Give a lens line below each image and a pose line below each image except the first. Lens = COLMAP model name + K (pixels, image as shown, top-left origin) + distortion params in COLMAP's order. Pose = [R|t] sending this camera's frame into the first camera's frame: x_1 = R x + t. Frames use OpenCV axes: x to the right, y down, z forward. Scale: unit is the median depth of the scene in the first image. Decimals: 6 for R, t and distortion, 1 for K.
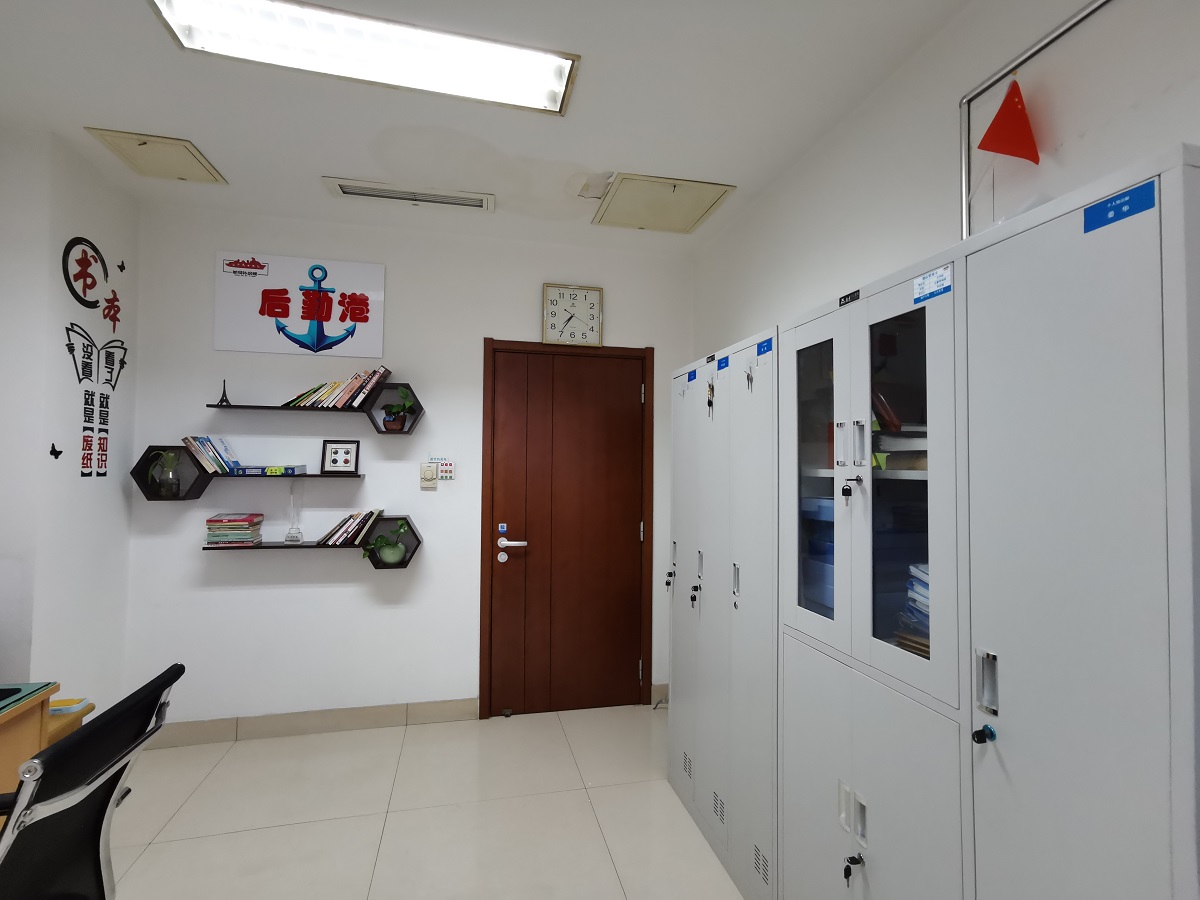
lens RADIAL K [[580.5, 0, 600.0], [0, 580.5, 450.0], [0, 0, 1]] dist [0.000806, 0.000161]
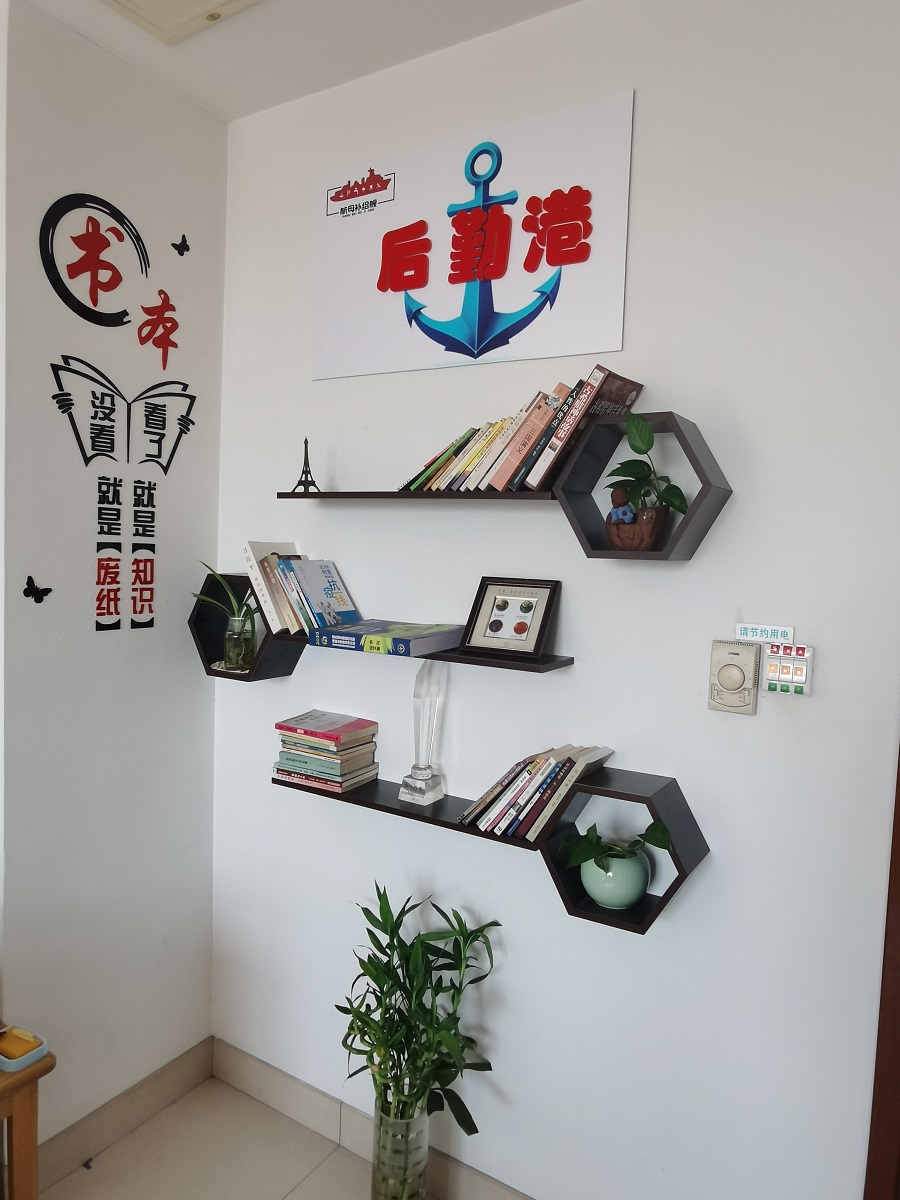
lens RADIAL K [[790.2, 0, 450.0], [0, 790.2, 600.0], [0, 0, 1]] dist [-0.032104, 0.003071]
pose [[0.713016, 0.066343, -0.698002, -0.105190], [-0.005059, 0.995974, 0.089496, -0.050468], [0.701129, -0.060281, 0.710482, 0.645301]]
